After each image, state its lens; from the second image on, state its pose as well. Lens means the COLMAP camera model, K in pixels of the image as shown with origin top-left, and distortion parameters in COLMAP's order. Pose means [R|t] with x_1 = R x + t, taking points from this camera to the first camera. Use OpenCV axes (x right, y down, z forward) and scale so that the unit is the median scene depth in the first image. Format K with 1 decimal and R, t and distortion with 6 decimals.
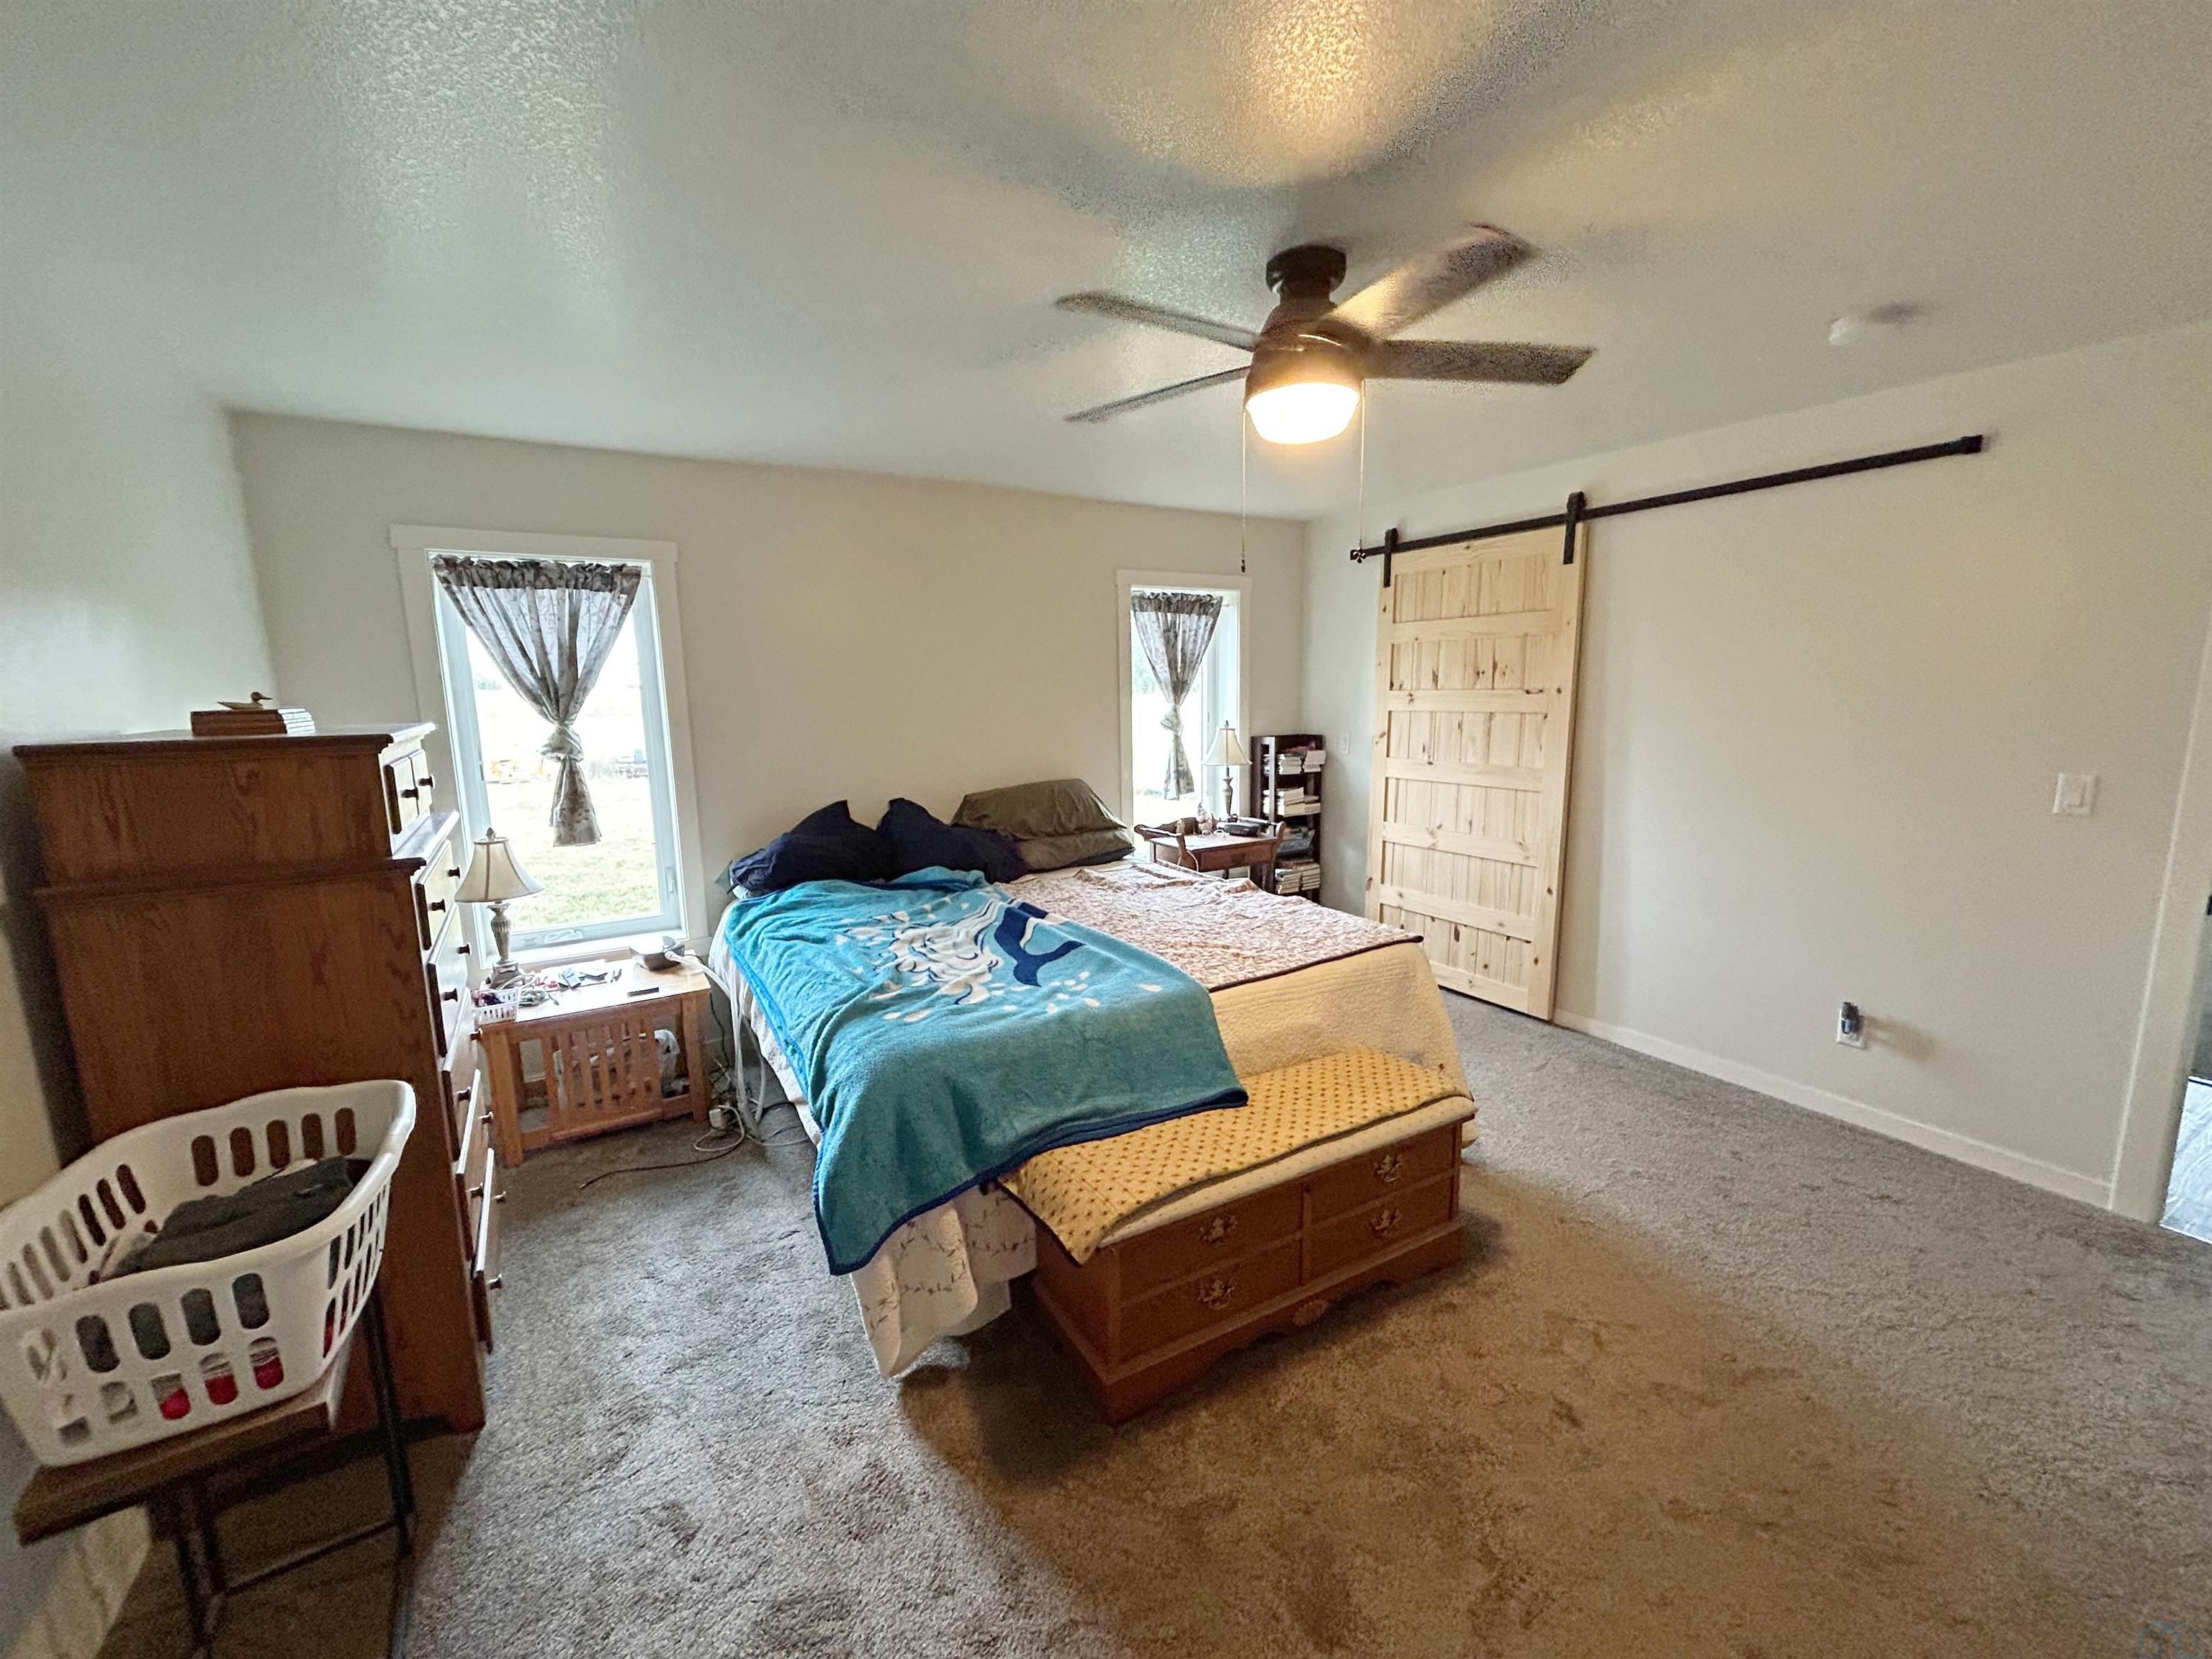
lens RADIAL K [[889.7, 0, 1106.0], [0, 889.7, 829.5], [0, 0, 1]] dist [0.001133, 0.000126]
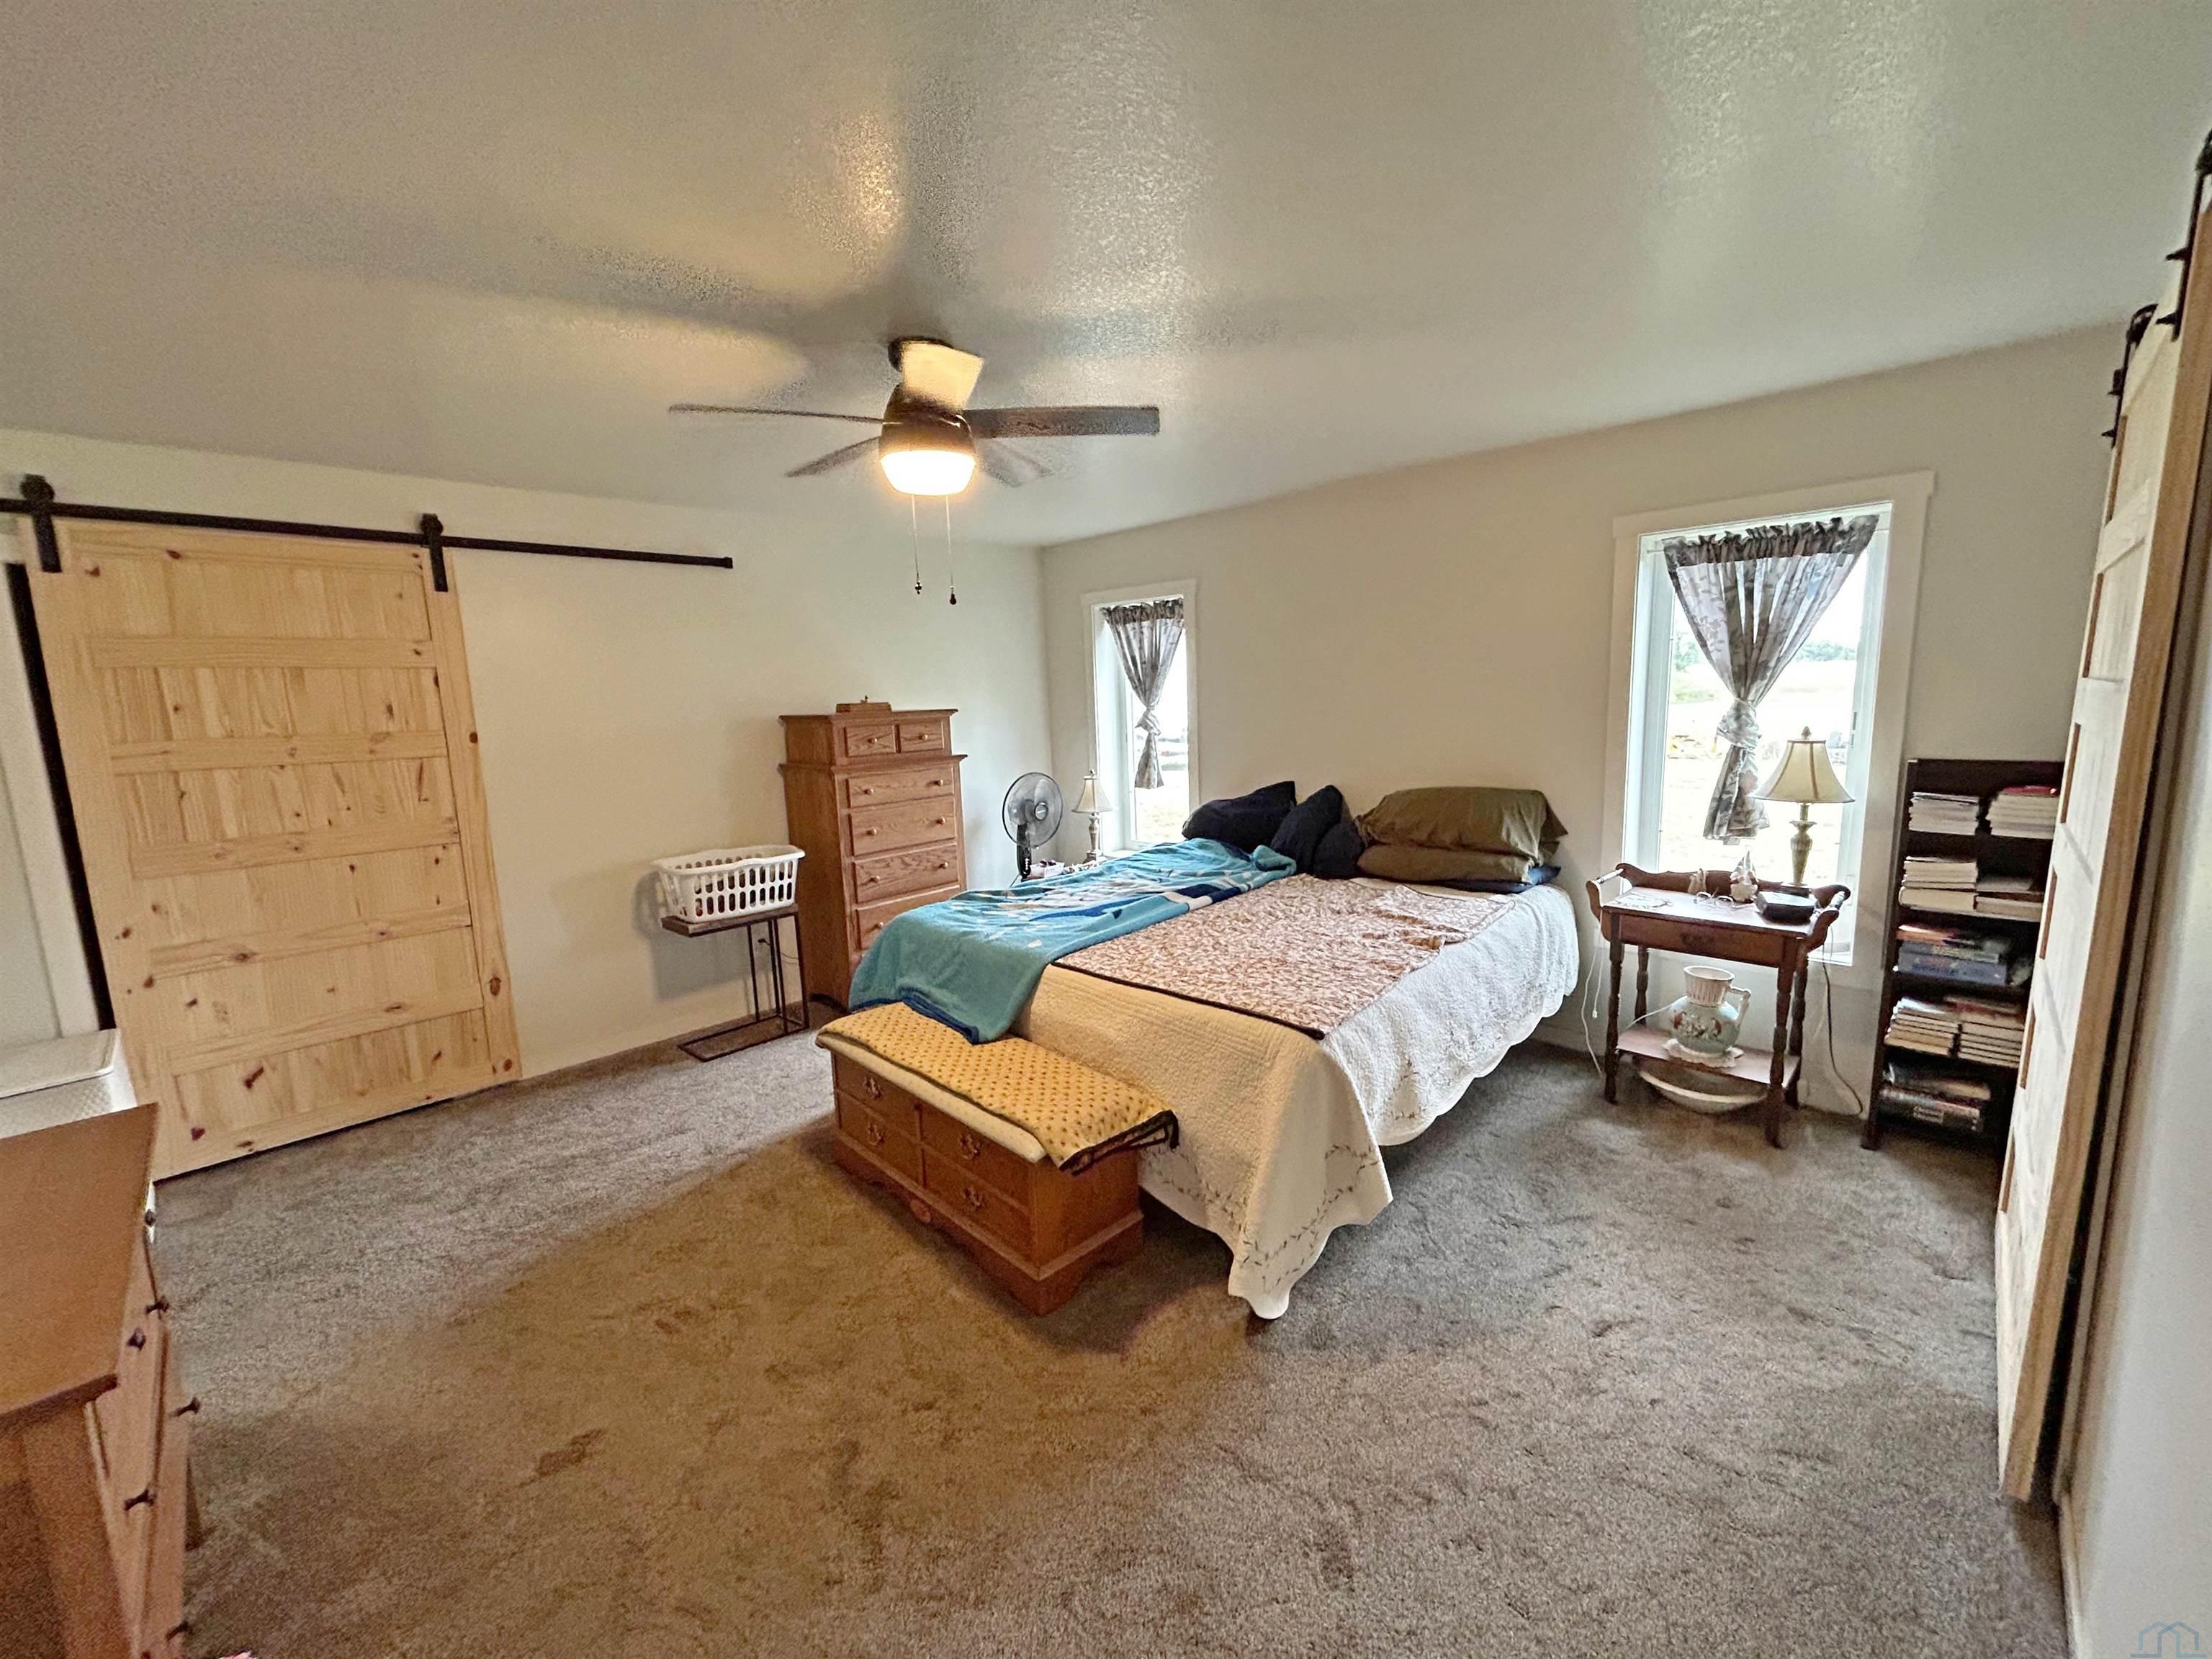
lens RADIAL K [[887.3, 0, 1106.0], [0, 887.3, 829.5], [0, 0, 1]] dist [0.009715, 0.000095]
pose [[0.252009, 0.158491, -0.954658, 0.854296], [-0.125348, 0.983533, 0.130195, -0.102957], [0.959572, 0.086854, 0.267726, 0.537147]]
